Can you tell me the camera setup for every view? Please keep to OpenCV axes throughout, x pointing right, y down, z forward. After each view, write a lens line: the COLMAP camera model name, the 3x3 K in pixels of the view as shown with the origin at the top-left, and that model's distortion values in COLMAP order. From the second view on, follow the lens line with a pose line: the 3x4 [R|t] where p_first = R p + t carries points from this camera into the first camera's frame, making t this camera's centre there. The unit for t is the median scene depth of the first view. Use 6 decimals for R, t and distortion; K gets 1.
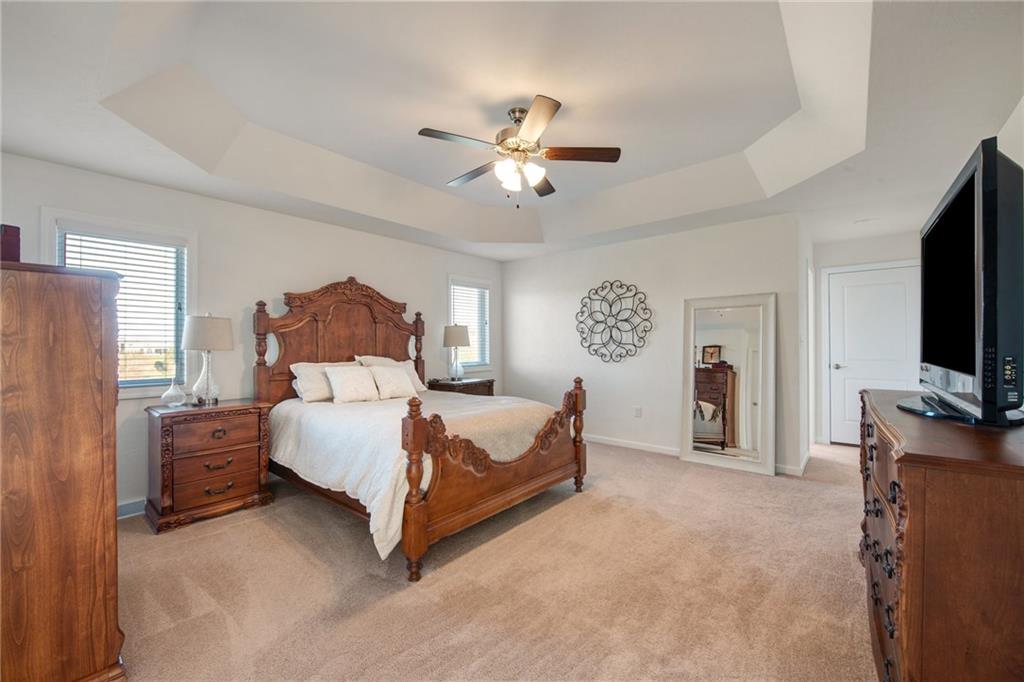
lens RADIAL K [[406.8, 0, 516.9], [0, 406.8, 342.5], [0, 0, 1]] dist [-0.000921, -0.000037]
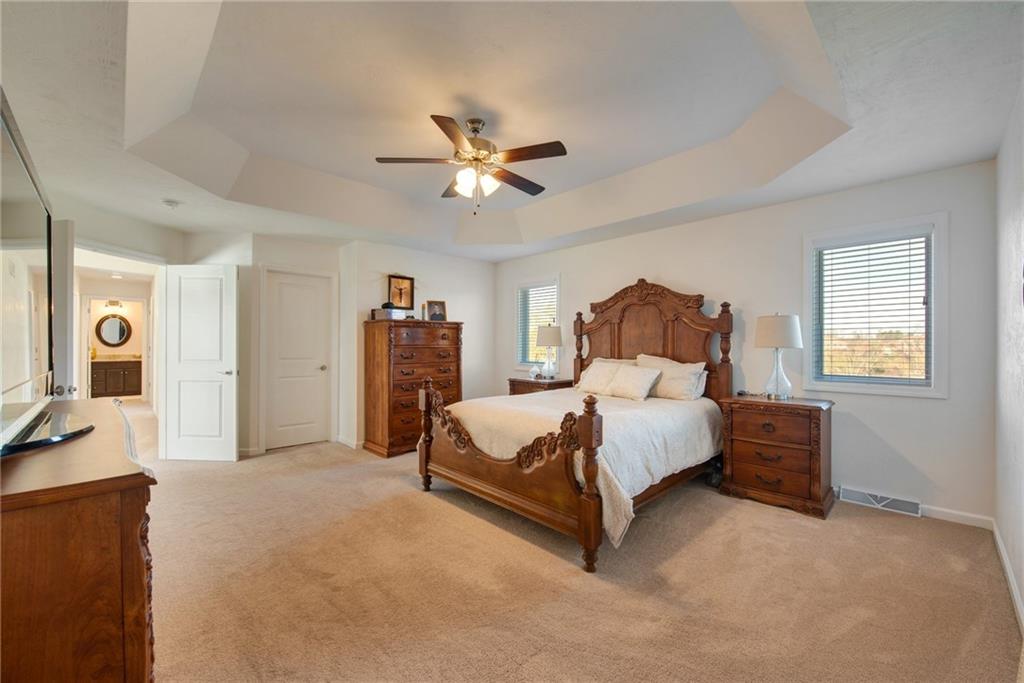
lens RADIAL K [[406.8, 0, 516.9], [0, 406.8, 343.0], [0, 0, 1]] dist [-0.000921, -0.000037]
pose [[-0.099838, 0.005480, -0.994989, 0.569621], [0.000586, 0.999985, 0.005449, -0.001645], [0.995003, -0.000039, -0.099840, 0.665237]]
